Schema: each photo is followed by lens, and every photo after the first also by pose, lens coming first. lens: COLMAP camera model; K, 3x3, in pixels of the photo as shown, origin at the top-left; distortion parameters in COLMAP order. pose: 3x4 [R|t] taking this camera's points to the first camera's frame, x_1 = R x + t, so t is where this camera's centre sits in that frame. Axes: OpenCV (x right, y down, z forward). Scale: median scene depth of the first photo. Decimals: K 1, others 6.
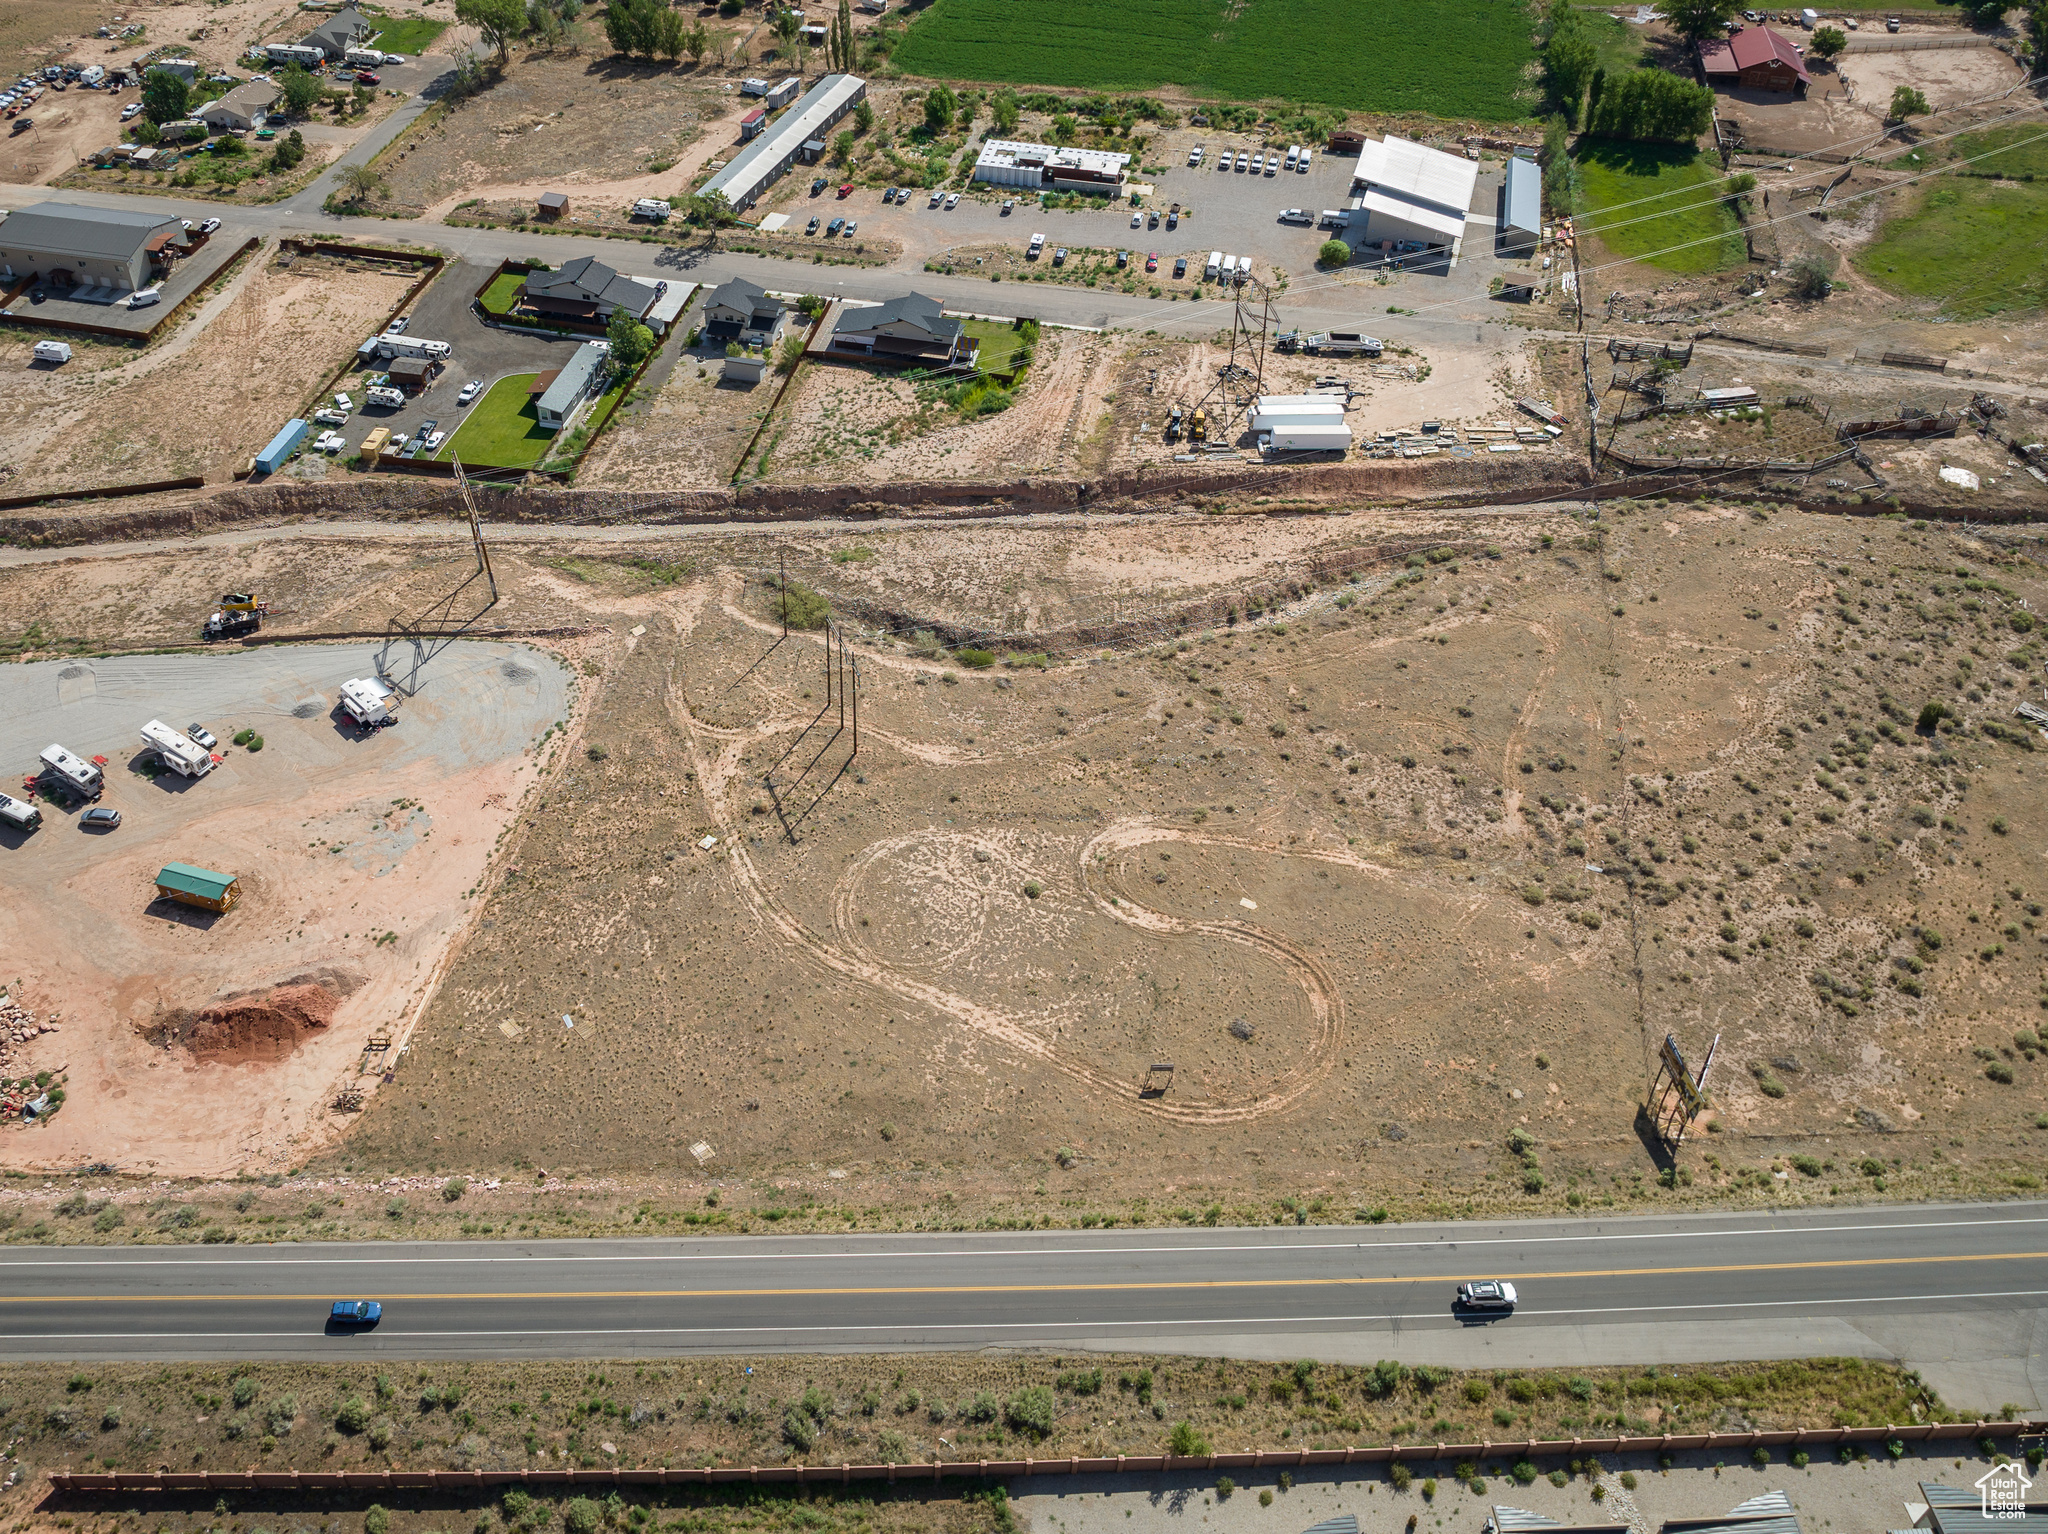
lens RADIAL K [[1645.5, 0, 886.4], [0, 1645.5, 762.3], [0, 0, 1]] dist [-0.022953, -0.018618]
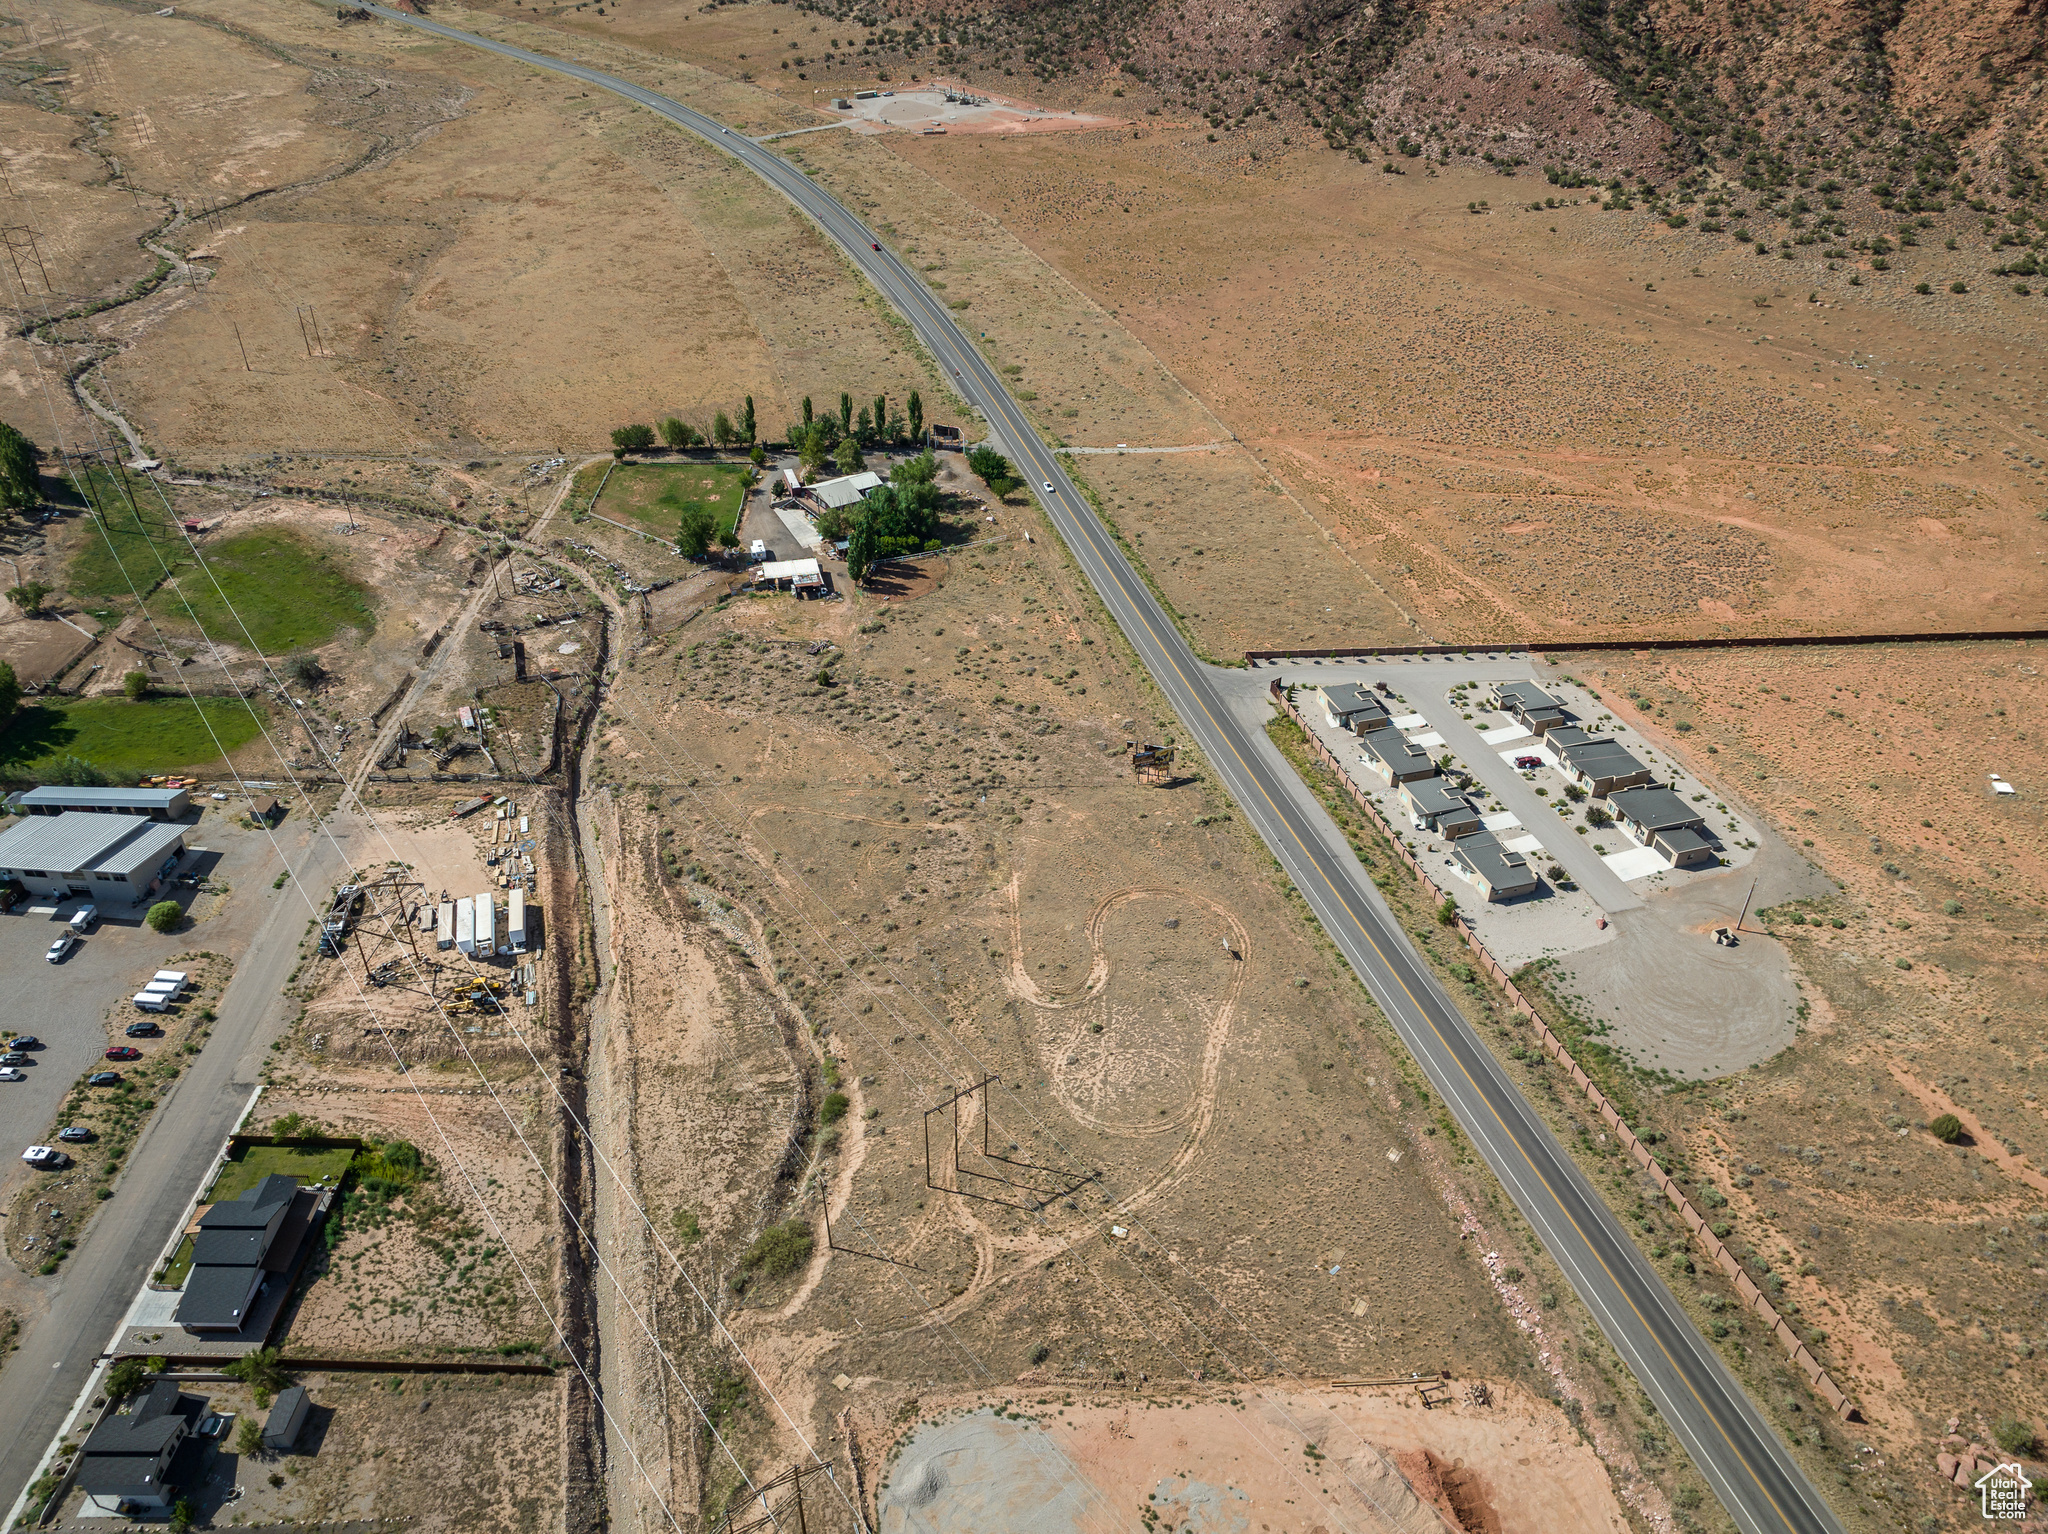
lens RADIAL K [[1442.3, 0, 1012.9], [0, 1442.3, 766.9], [0, 0, 1]] dist [-0.036608, -0.004407]
pose [[-0.245430, -0.539050, 0.805723, -0.703788], [0.677067, 0.499516, 0.540430, -0.687673], [-0.693790, 0.678166, 0.242376, 0.566646]]
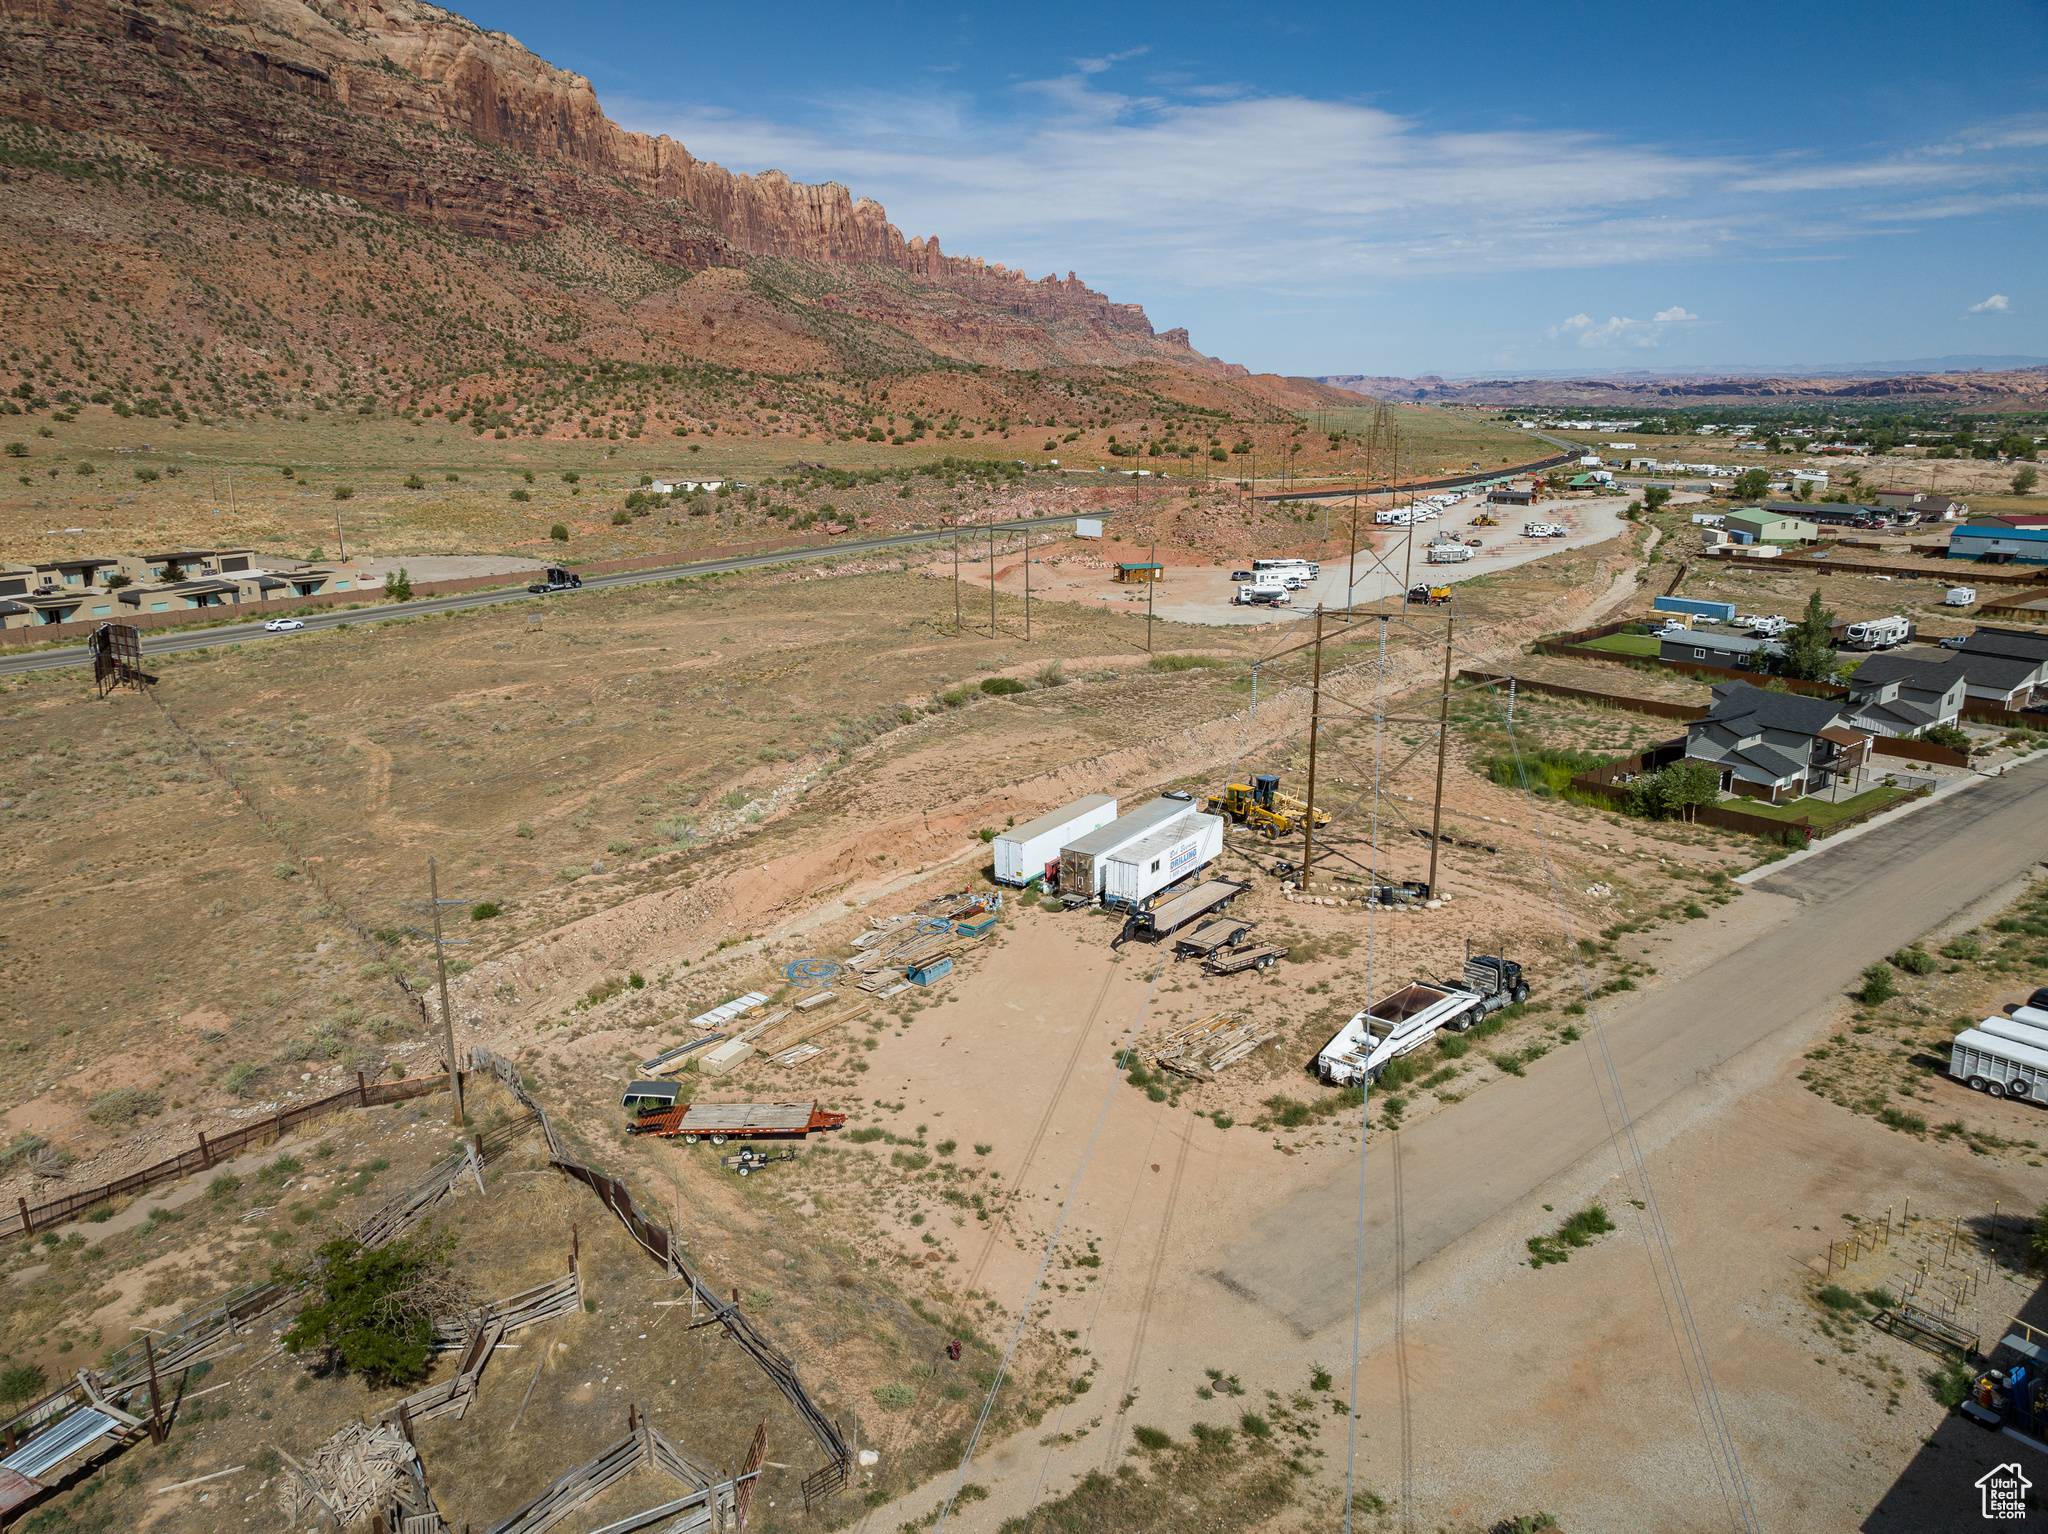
lens RADIAL K [[1450.5, 0, 1011.2], [0, 1450.5, 757.2], [0, 0, 1]] dist [-0.058797, 0.034034]
pose [[-0.614608, 0.208679, -0.760730, 0.707605], [-0.541875, 0.589143, 0.599402, -0.553783], [0.573261, 0.780617, -0.249014, 1.339600]]
